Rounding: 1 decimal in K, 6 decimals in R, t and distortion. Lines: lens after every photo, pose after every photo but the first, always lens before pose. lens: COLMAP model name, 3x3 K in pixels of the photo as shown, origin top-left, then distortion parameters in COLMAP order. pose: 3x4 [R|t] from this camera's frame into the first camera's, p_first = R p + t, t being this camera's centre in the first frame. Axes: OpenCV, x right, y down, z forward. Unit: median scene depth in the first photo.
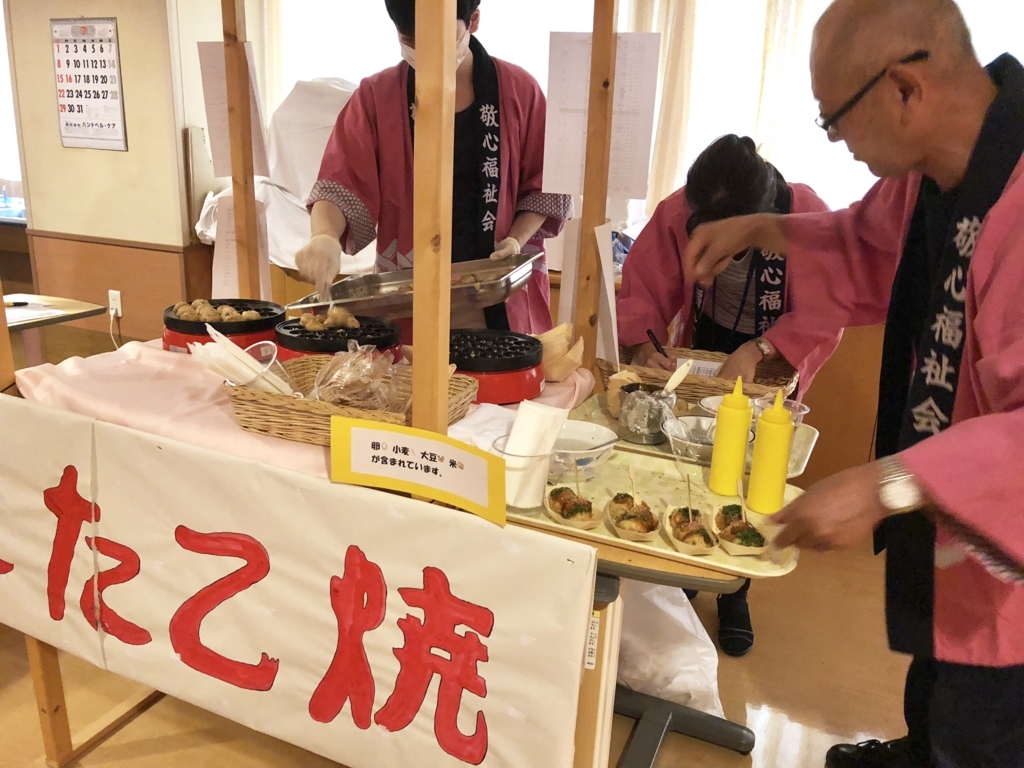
lens RADIAL K [[836.8, 0, 509.8], [0, 836.8, 385.3], [0, 0, 1]] dist [-0.003553, -0.000597]
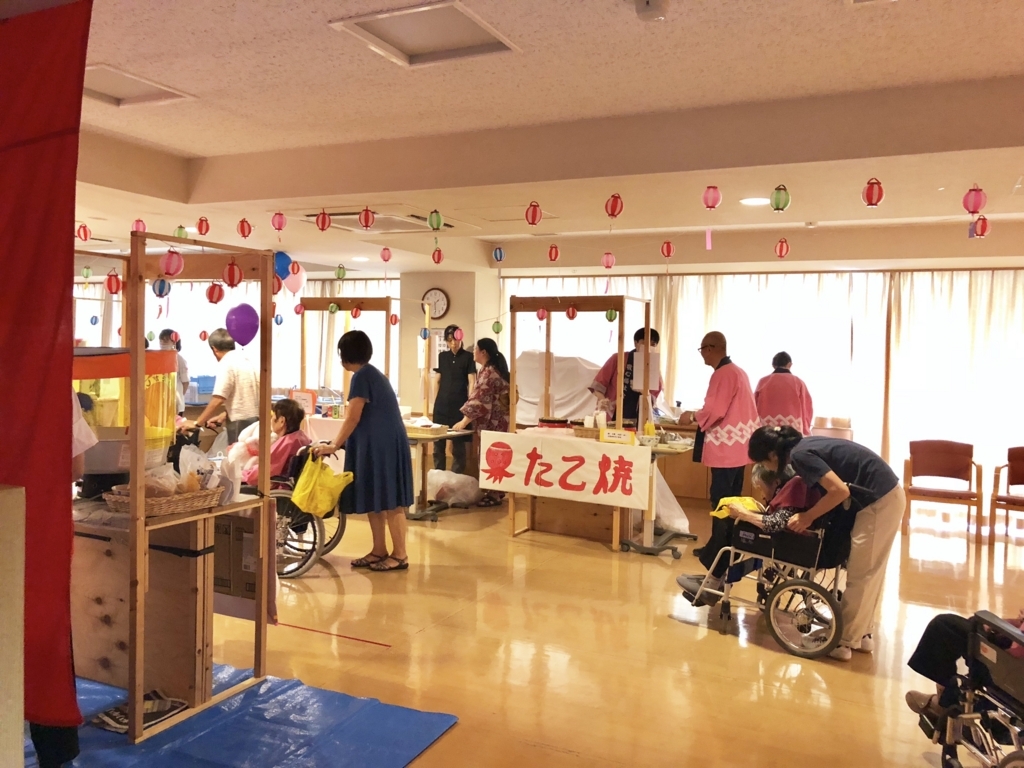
lens RADIAL K [[836.8, 0, 512.7], [0, 836.8, 380.6], [0, 0, 1]] dist [-0.003553, -0.000597]
pose [[0.999209, -0.019507, -0.034654, -0.526765], [0.010245, 0.968287, -0.249632, 0.972155], [0.038425, 0.249079, 0.967721, -3.878422]]
